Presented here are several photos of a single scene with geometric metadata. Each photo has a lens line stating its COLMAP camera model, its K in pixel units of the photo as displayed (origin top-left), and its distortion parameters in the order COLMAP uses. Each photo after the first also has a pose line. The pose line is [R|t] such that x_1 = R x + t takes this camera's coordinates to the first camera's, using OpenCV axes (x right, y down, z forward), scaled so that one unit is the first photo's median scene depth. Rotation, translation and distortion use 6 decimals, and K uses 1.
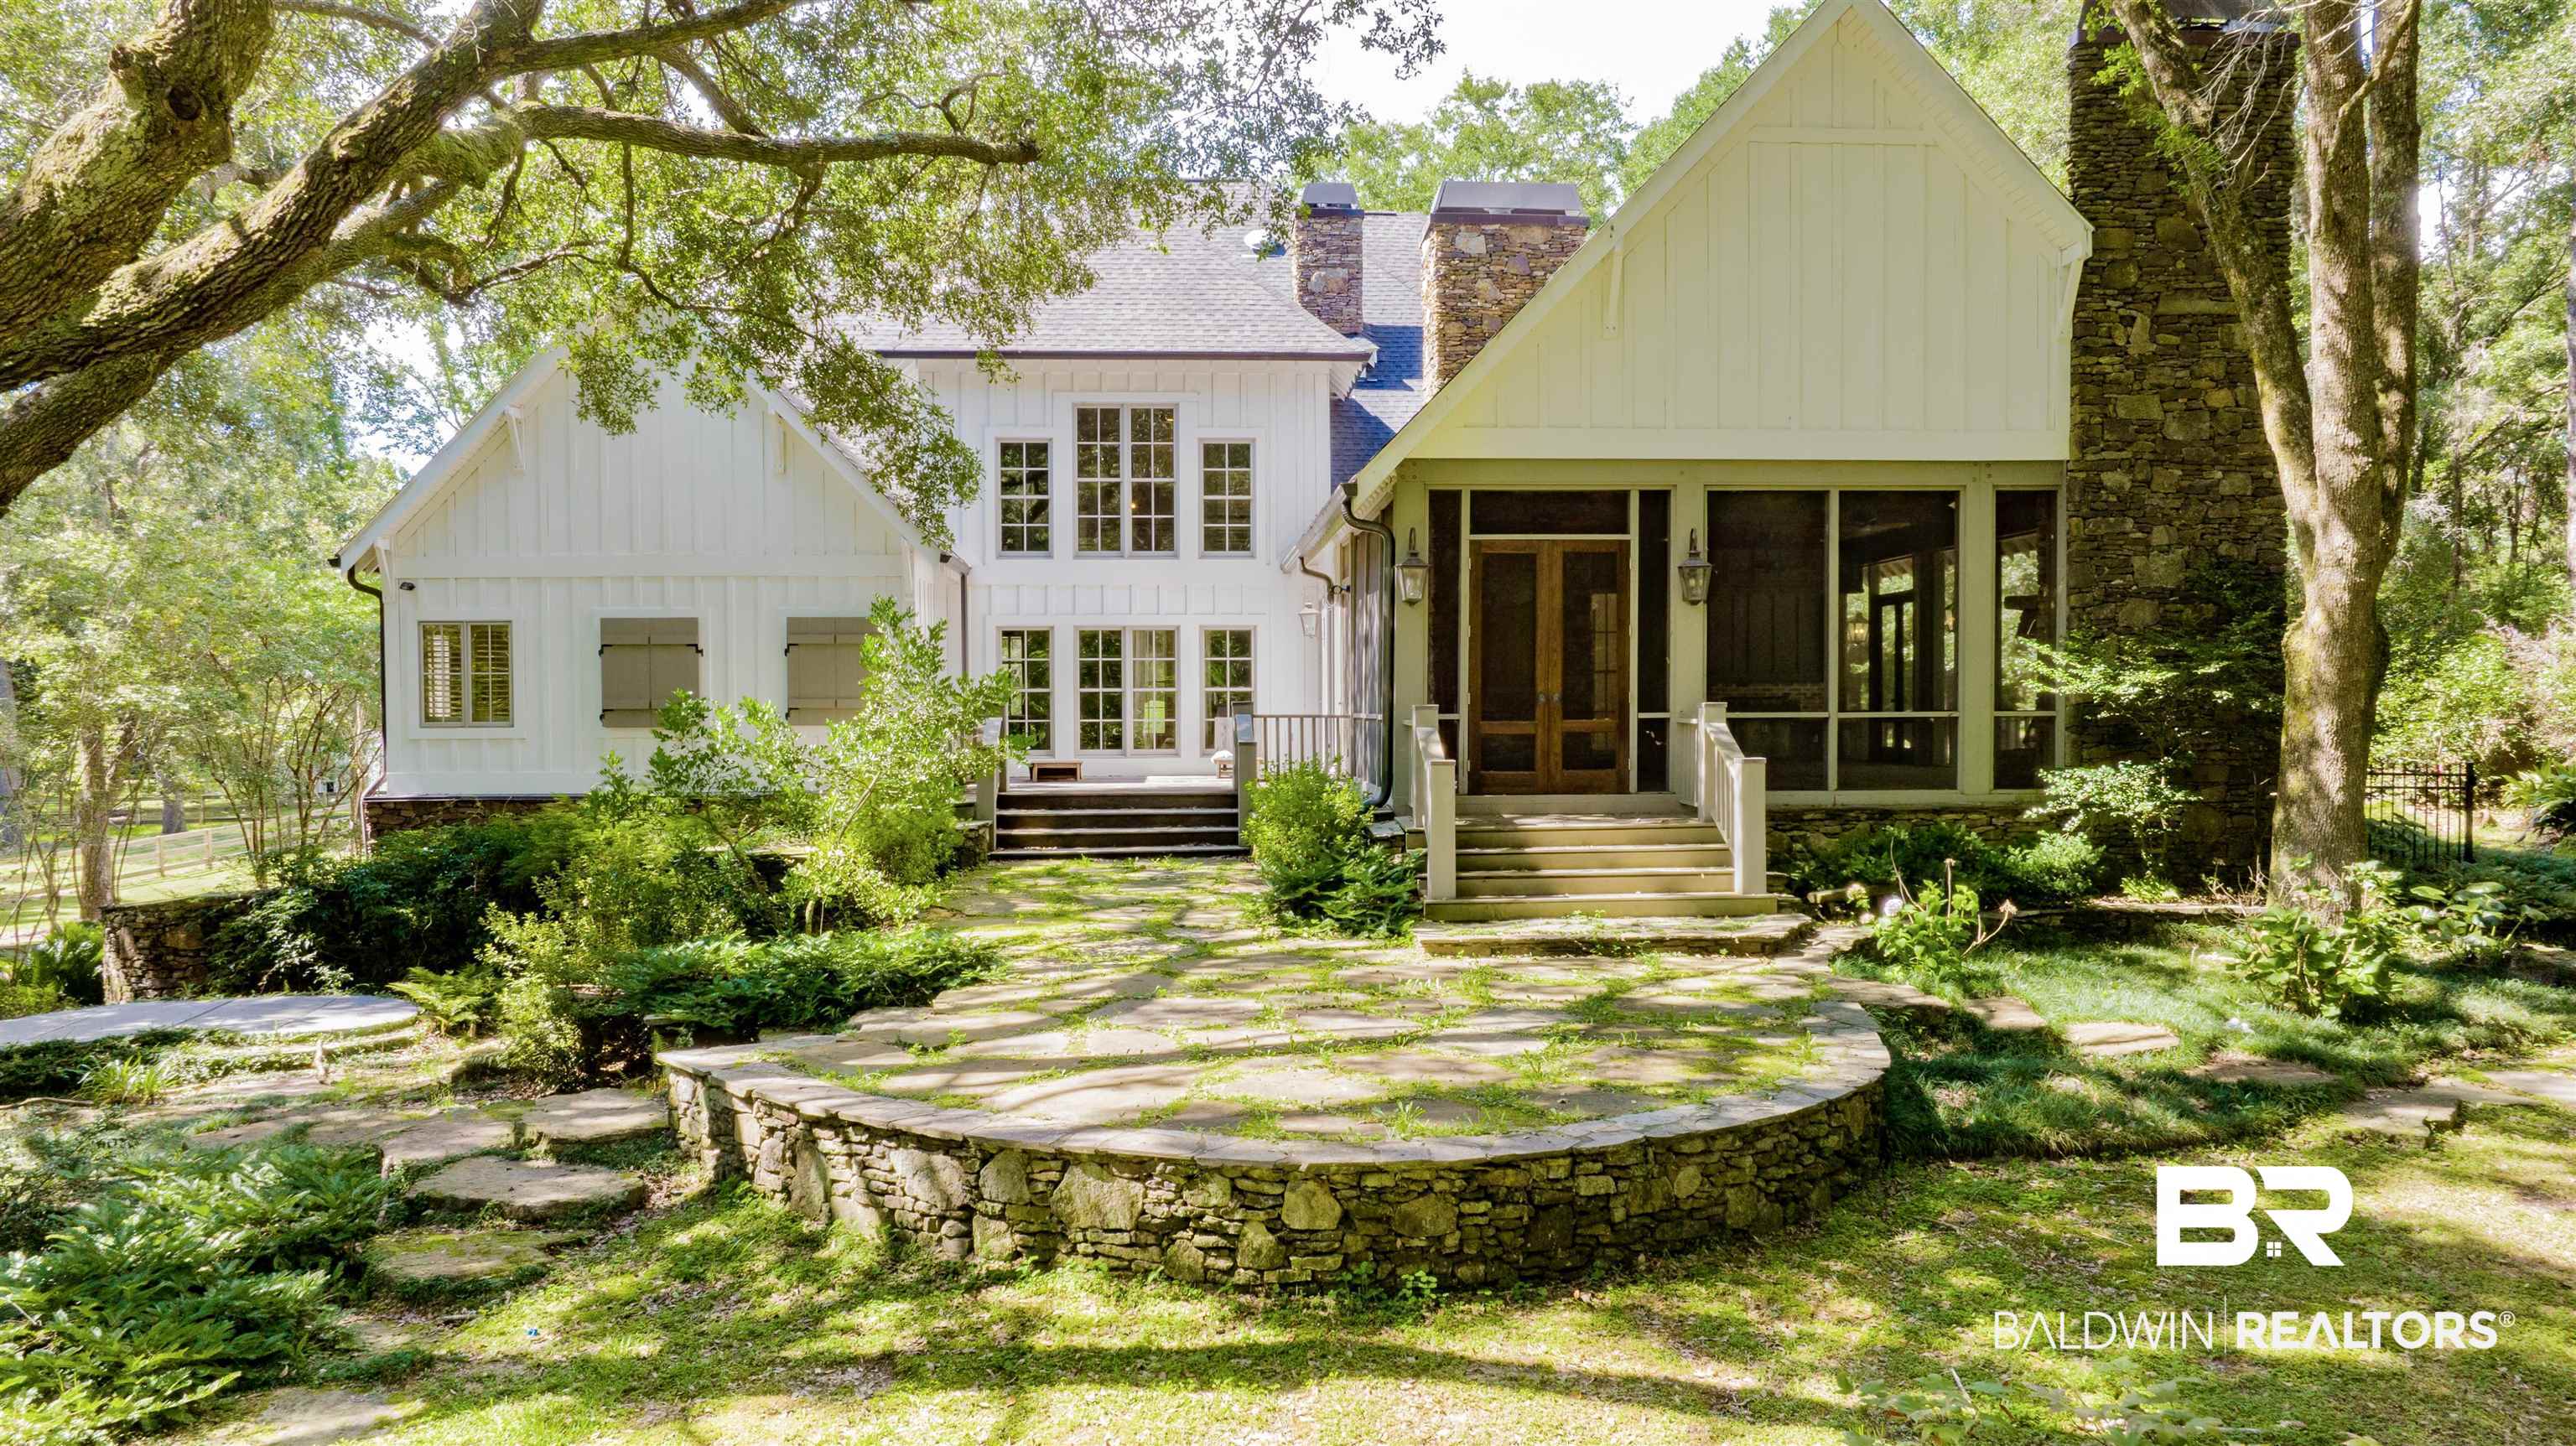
lens RADIAL K [[1812.1, 0, 1288.0], [0, 1812.1, 723.0], [0, 0, 1]] dist [0.071663, 0.000381]
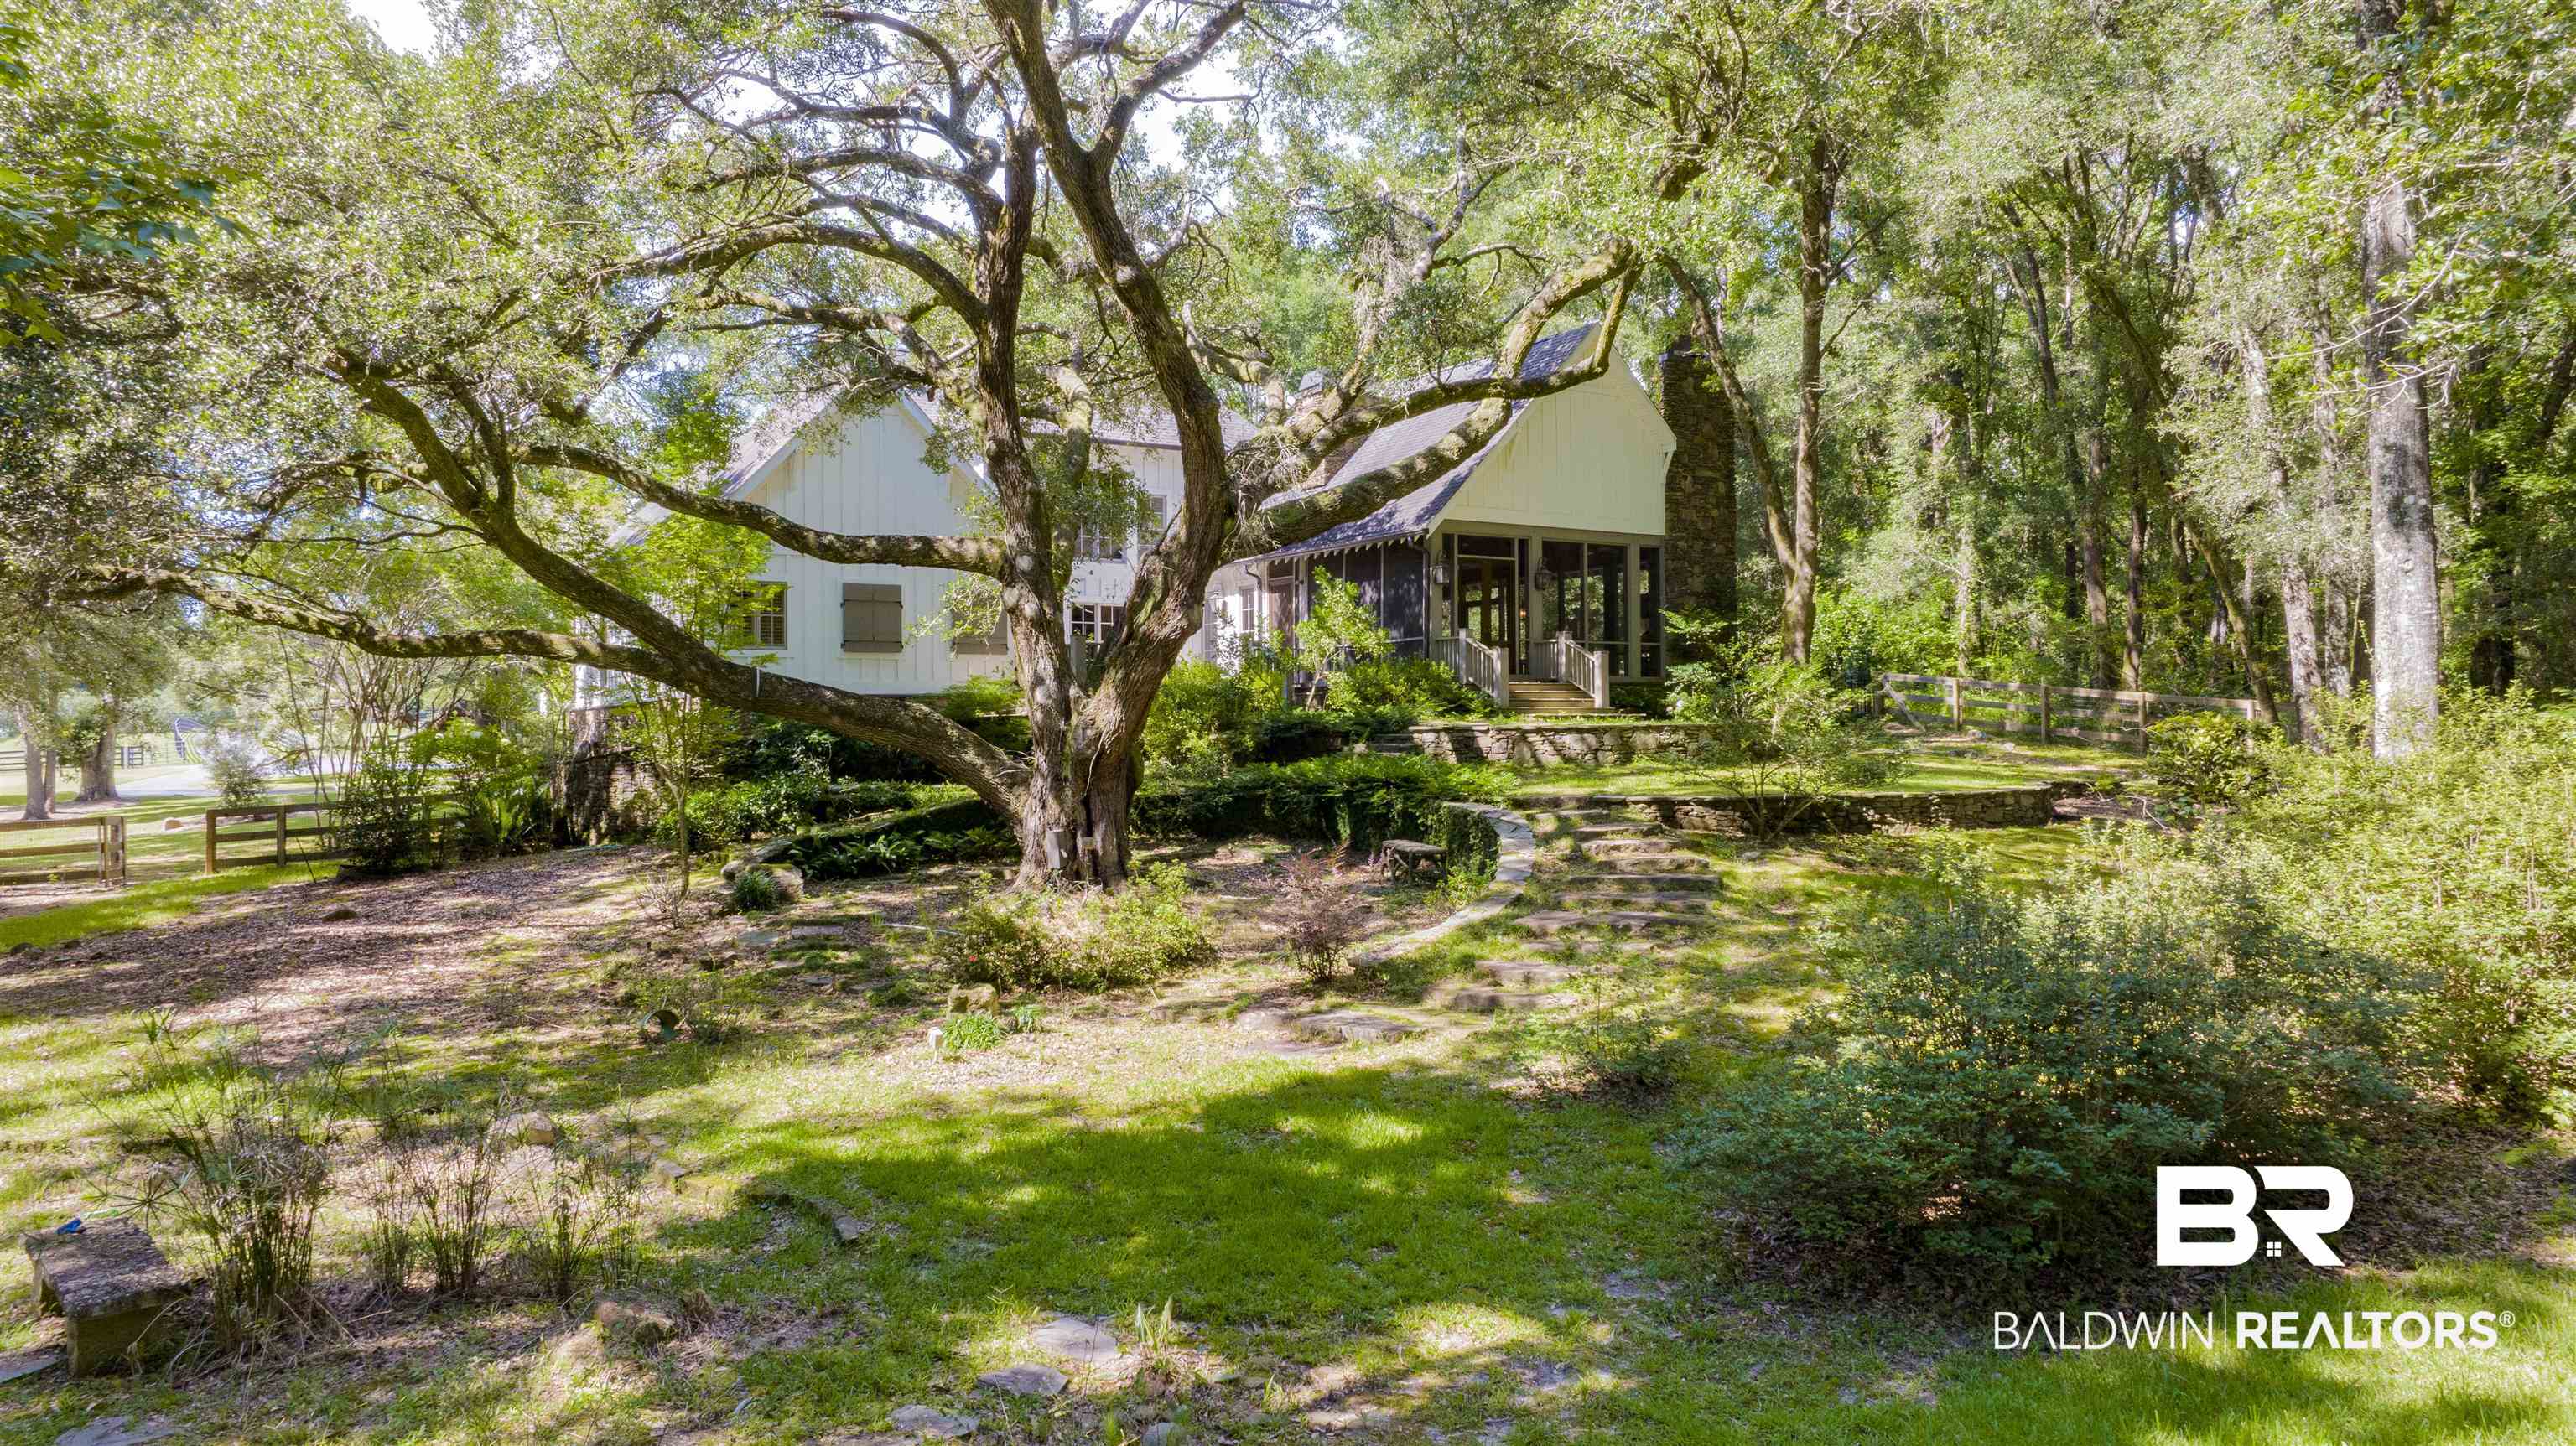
lens RADIAL K [[1812.1, 0, 1288.0], [0, 1812.1, 723.0], [0, 0, 1]] dist [0.071663, 0.000381]
pose [[0.881083, 0.004180, 0.472944, -1.127358], [0.007183, 0.999727, -0.022219, 0.146944], [-0.472908, 0.022974, 0.880812, -0.822163]]
